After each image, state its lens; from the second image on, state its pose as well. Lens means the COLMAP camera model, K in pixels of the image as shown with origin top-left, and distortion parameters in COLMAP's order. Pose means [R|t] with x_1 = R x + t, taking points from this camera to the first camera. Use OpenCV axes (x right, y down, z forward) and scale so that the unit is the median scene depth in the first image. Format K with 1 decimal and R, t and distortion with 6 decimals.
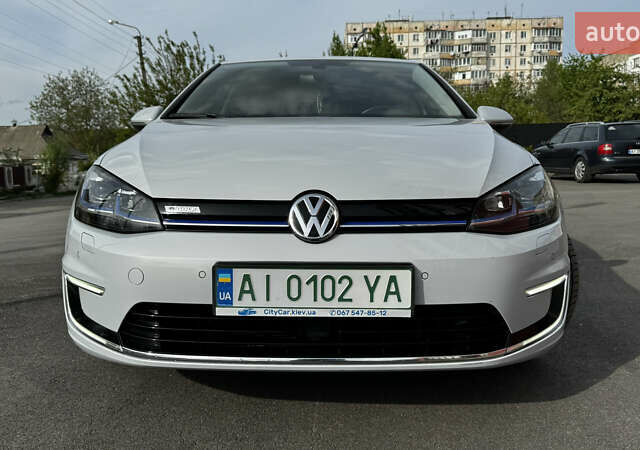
lens RADIAL K [[564.5, 0, 320.0], [0, 564.5, 225.0], [0, 0, 1]] dist [0.150657, -0.266027]
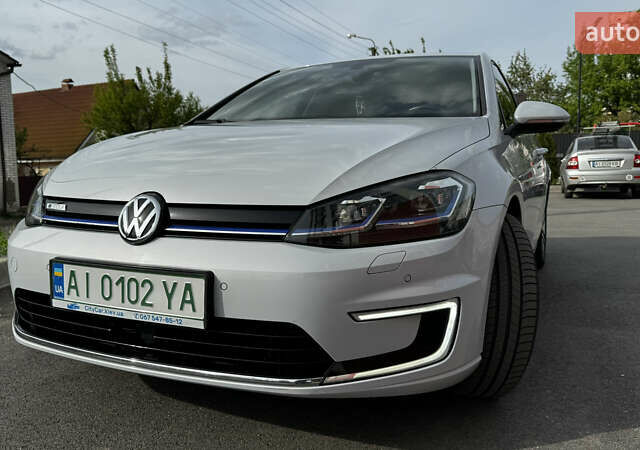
lens RADIAL K [[564.5, 0, 320.0], [0, 564.5, 225.0], [0, 0, 1]] dist [0.150657, -0.266027]
pose [[0.916305, 0.048499, -0.397533, 0.703270], [-0.051905, 0.998650, 0.002193, -0.022272], [0.397102, 0.018624, 0.917585, 0.207424]]
